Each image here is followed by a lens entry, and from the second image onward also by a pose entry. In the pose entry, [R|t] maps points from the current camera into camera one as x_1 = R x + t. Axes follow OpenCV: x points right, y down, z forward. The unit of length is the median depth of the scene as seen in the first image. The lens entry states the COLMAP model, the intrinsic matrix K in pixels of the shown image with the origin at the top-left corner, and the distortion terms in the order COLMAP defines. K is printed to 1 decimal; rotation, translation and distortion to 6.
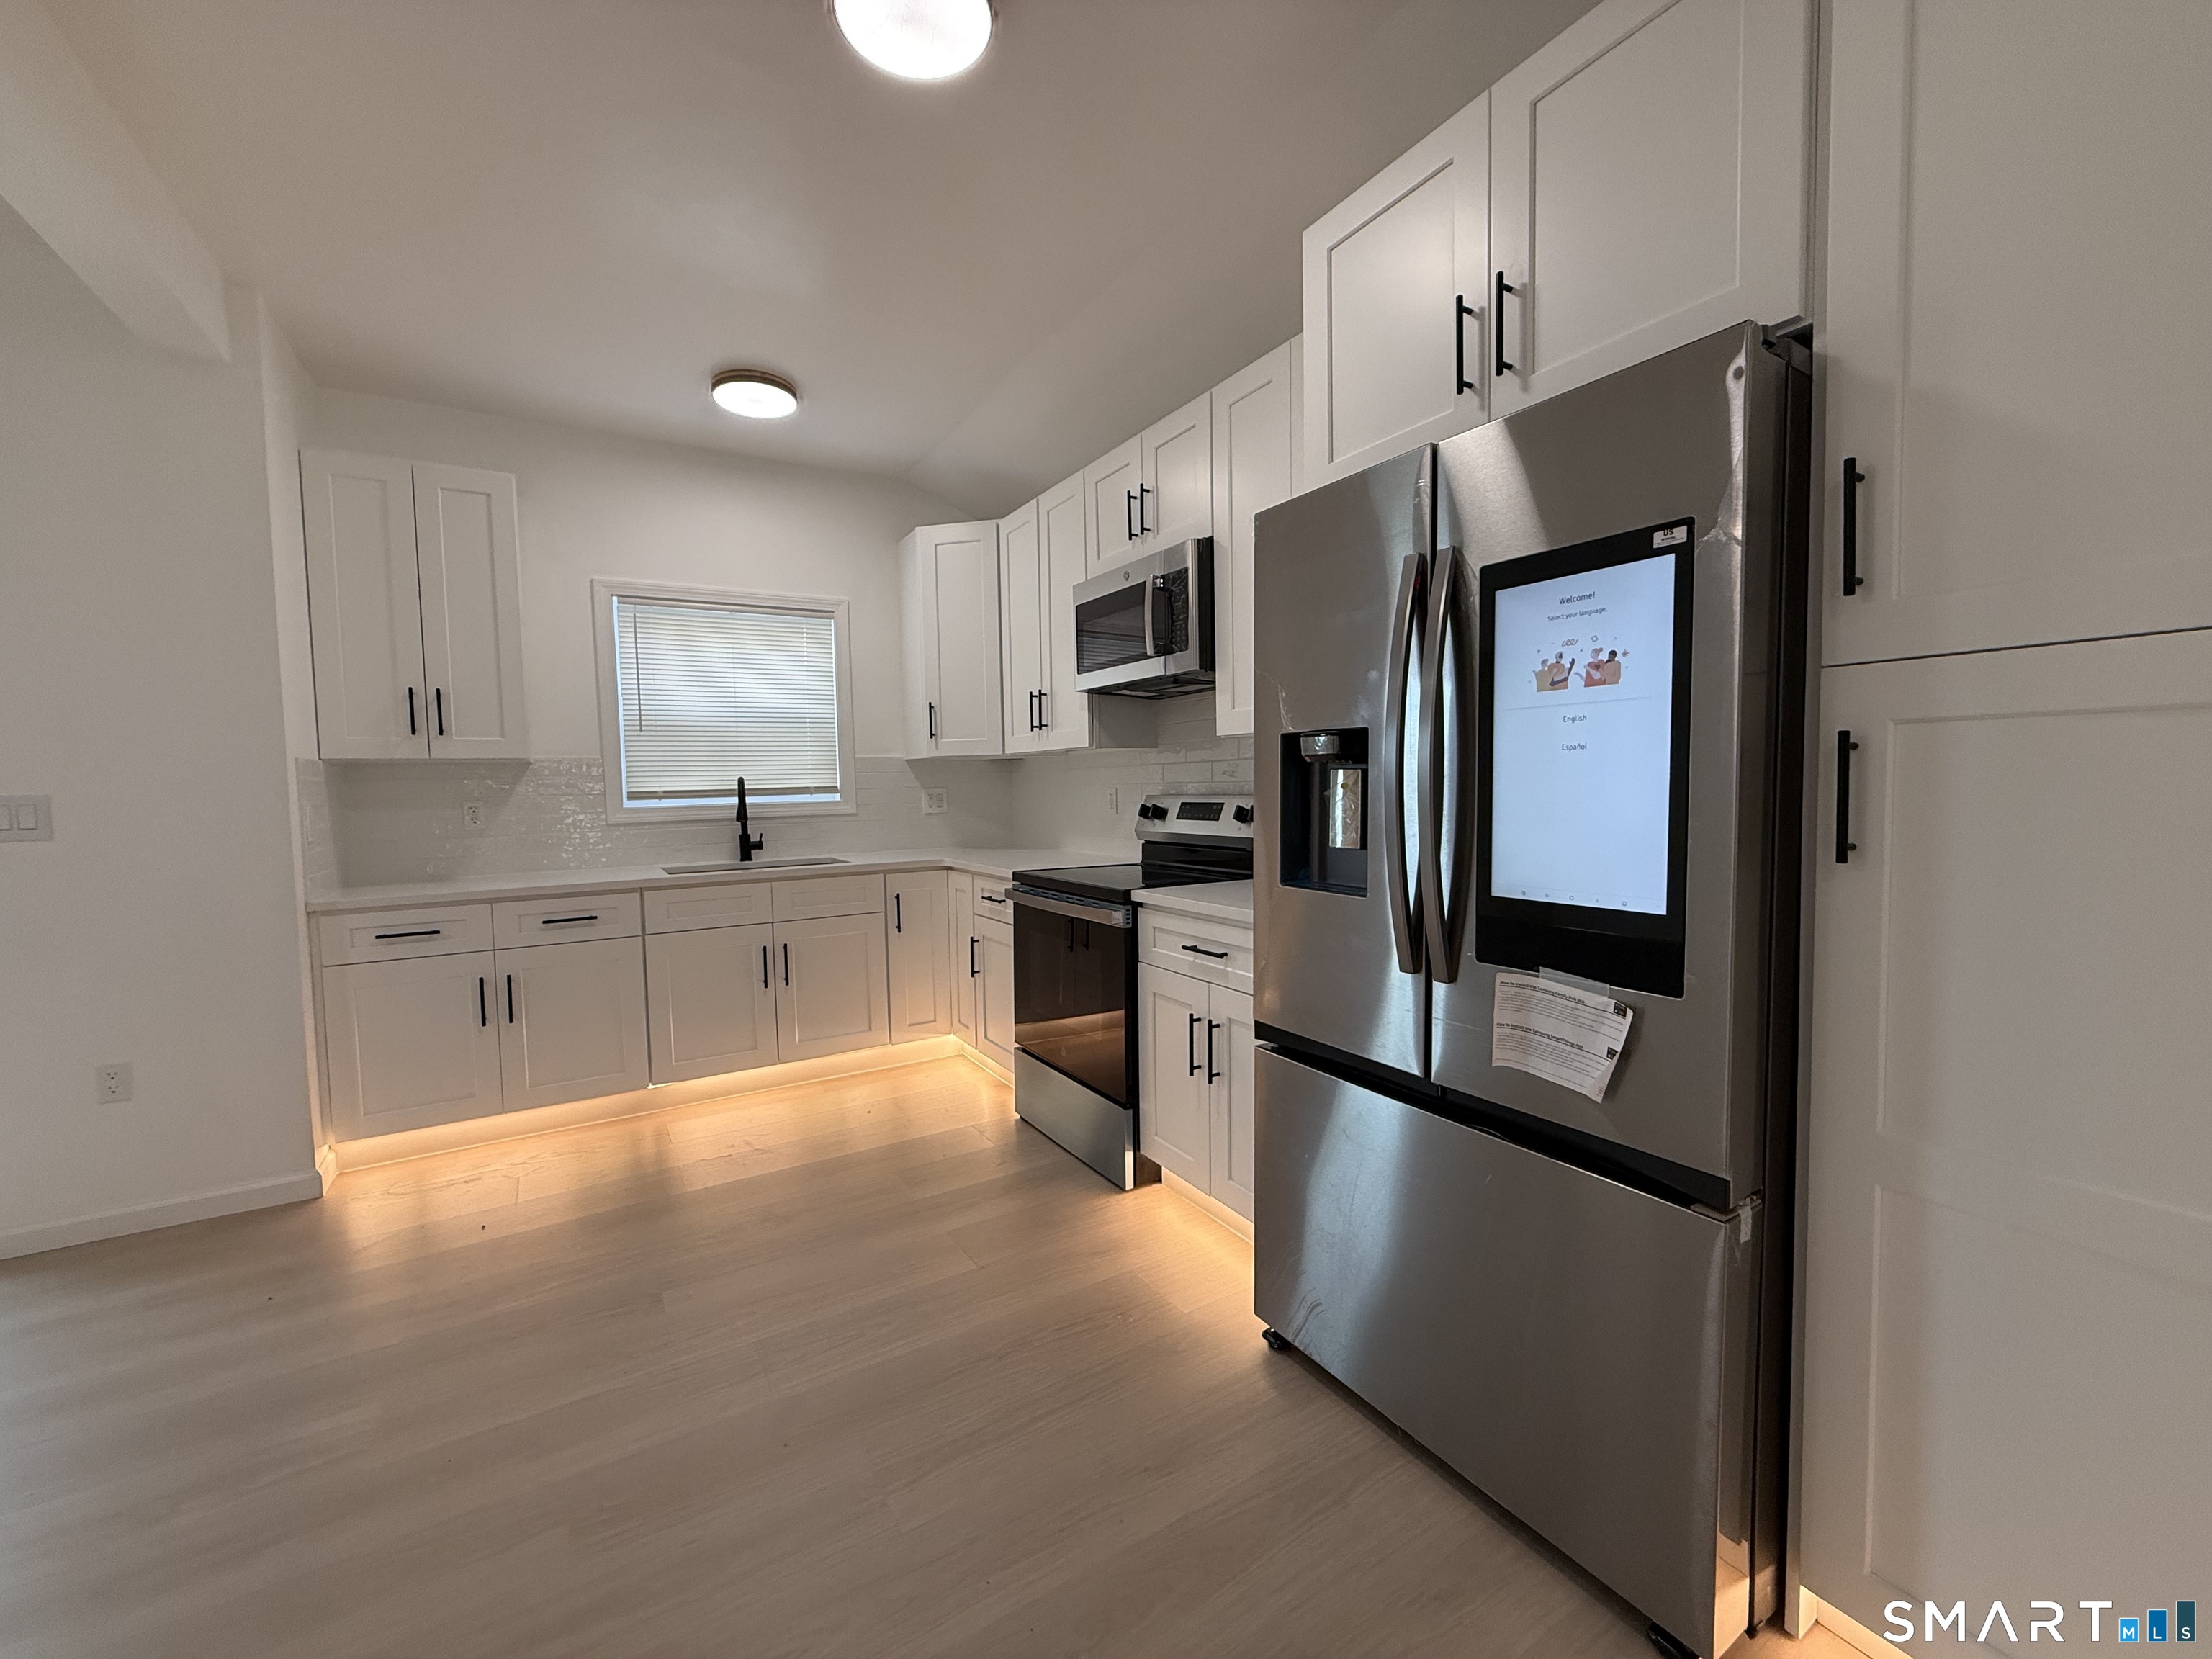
lens RADIAL K [[882.1, 0, 1102.1], [0, 882.1, 830.0], [0, 0, 1]] dist [-0.000558, -0.000132]
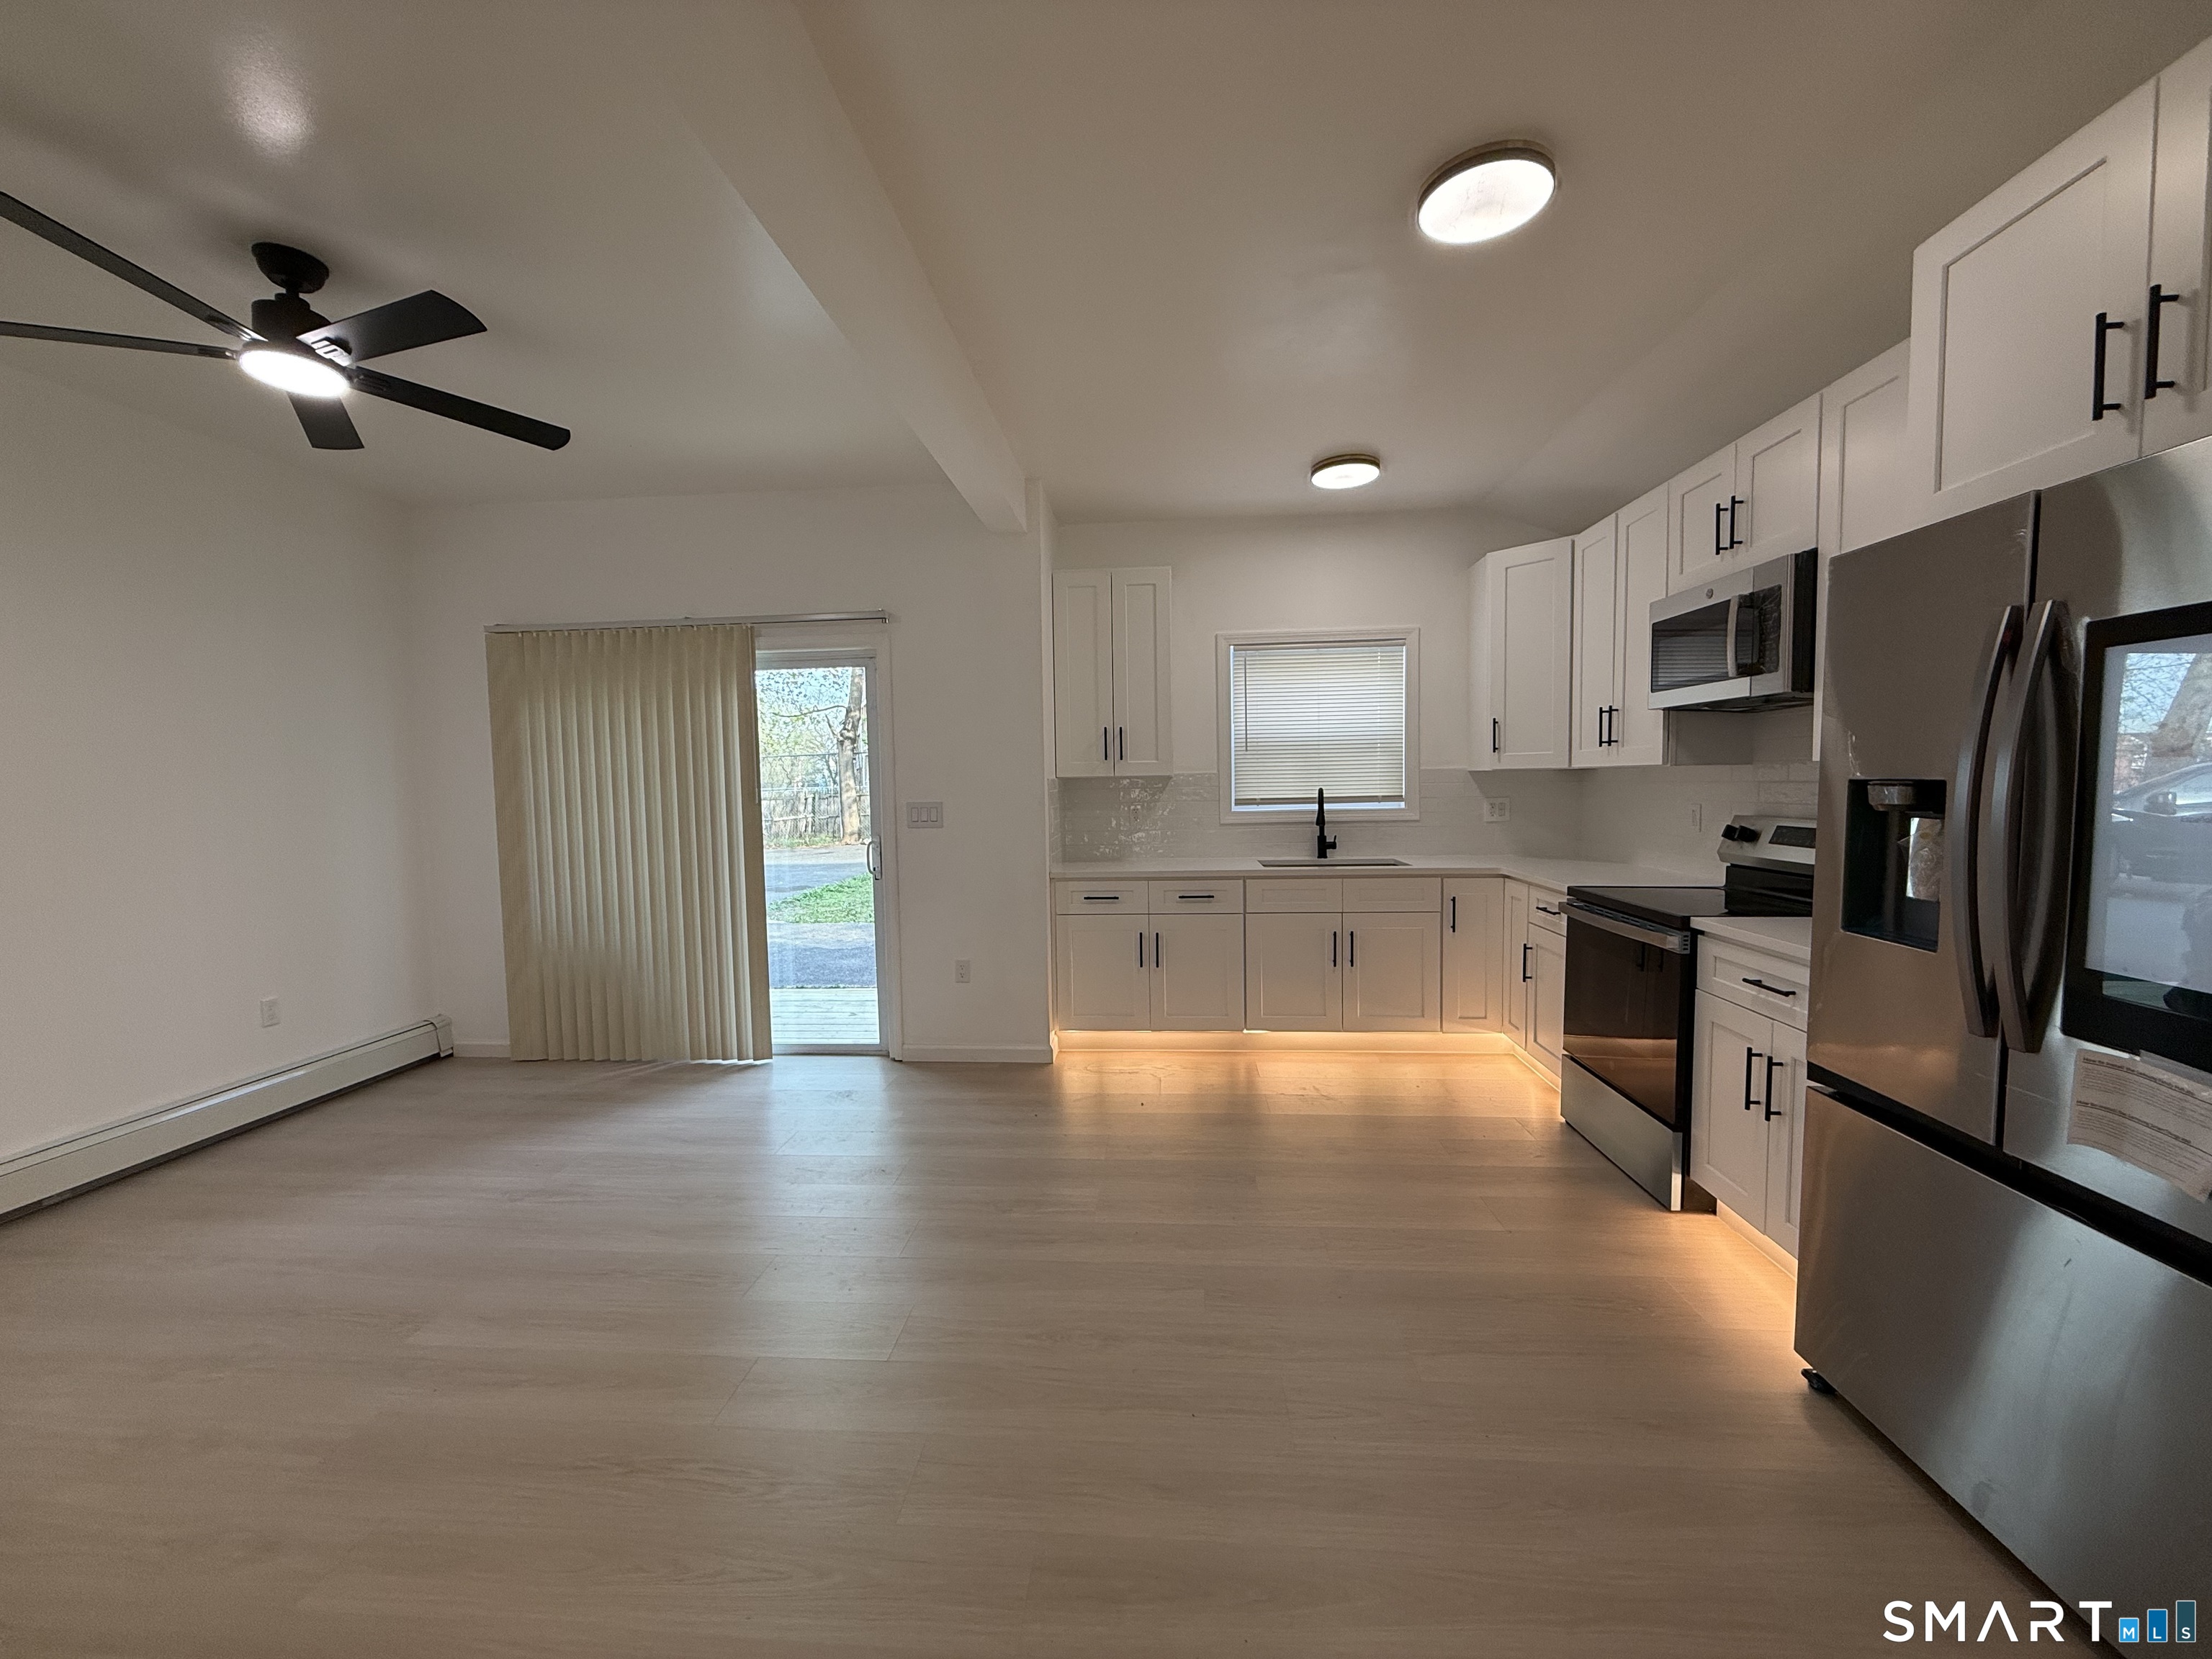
lens RADIAL K [[878.1, 0, 1100.1], [0, 878.1, 830.7], [0, 0, 1]] dist [-0.000003, 0.000005]
pose [[0.809643, 0.040444, -0.585528, 0.058796], [-0.031902, 0.999181, 0.024903, -0.028140], [0.586055, -0.001483, 0.810270, -0.174131]]
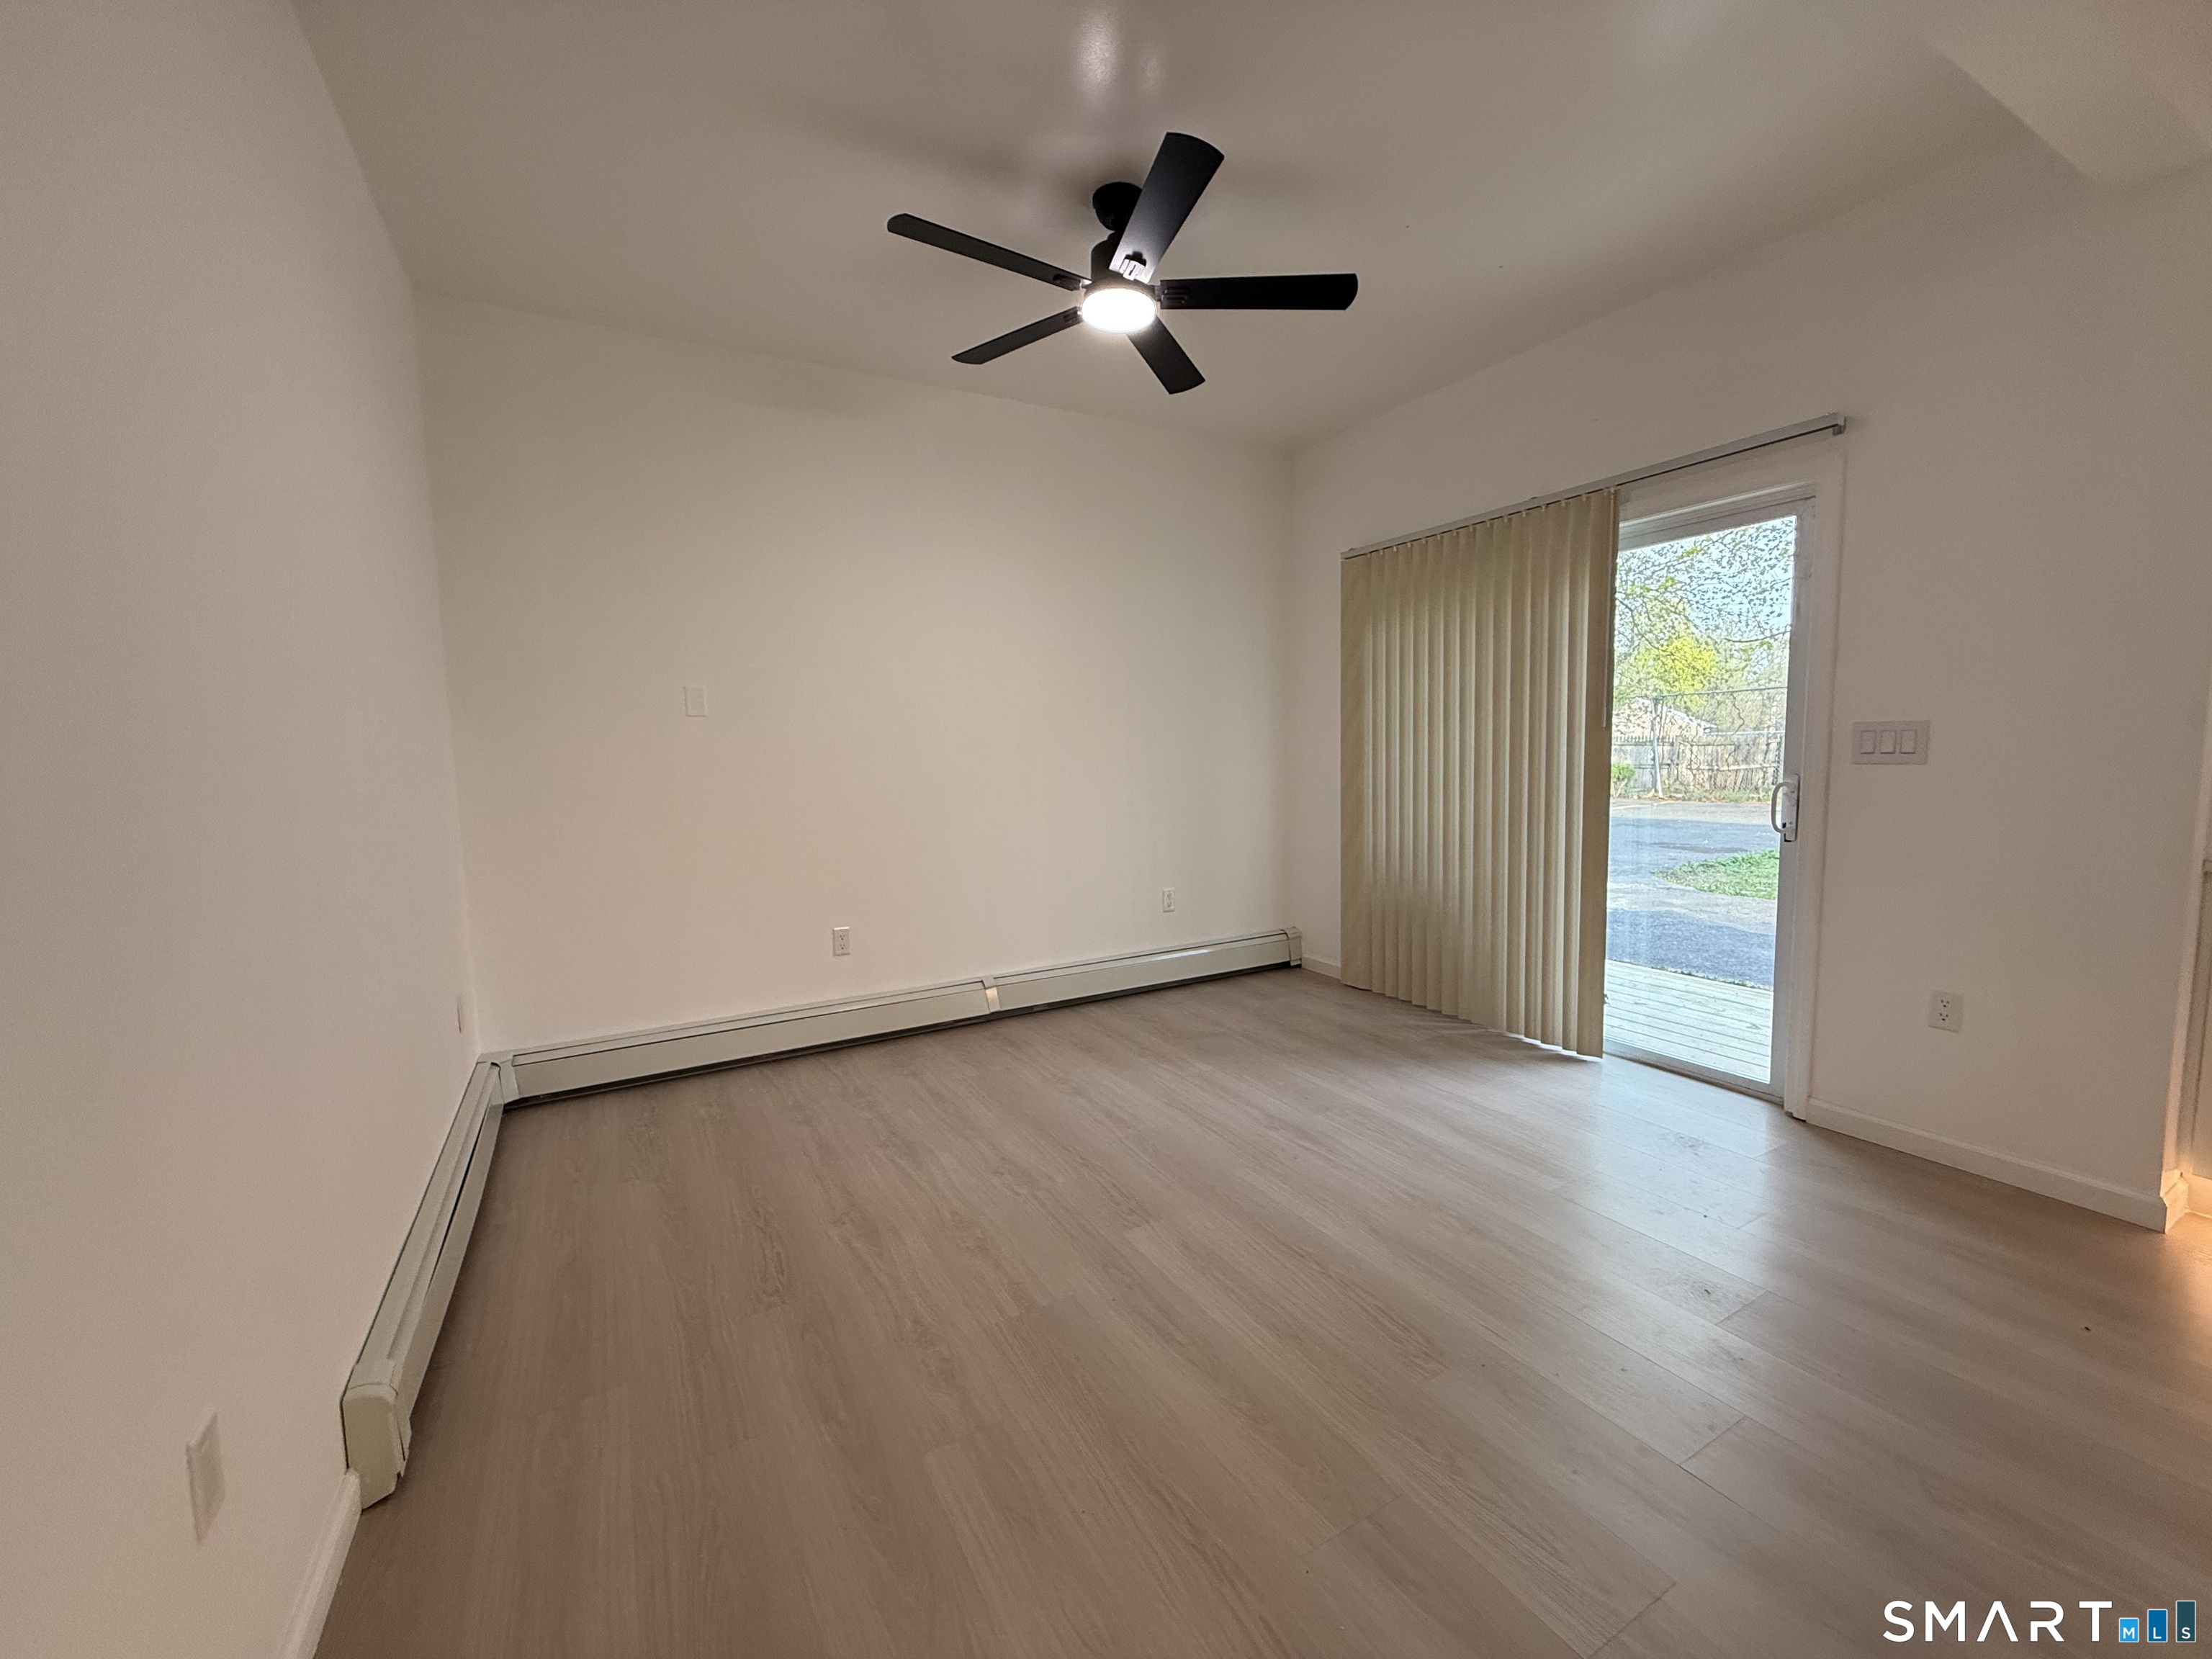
lens RADIAL K [[878.1, 0, 1100.1], [0, 878.1, 830.7], [0, 0, 1]] dist [-0.000003, 0.000005]
pose [[-0.036687, 0.117048, -0.992448, -0.100726], [-0.033593, 0.992411, 0.118285, -0.000485], [0.998762, 0.037679, -0.032477, 0.056705]]
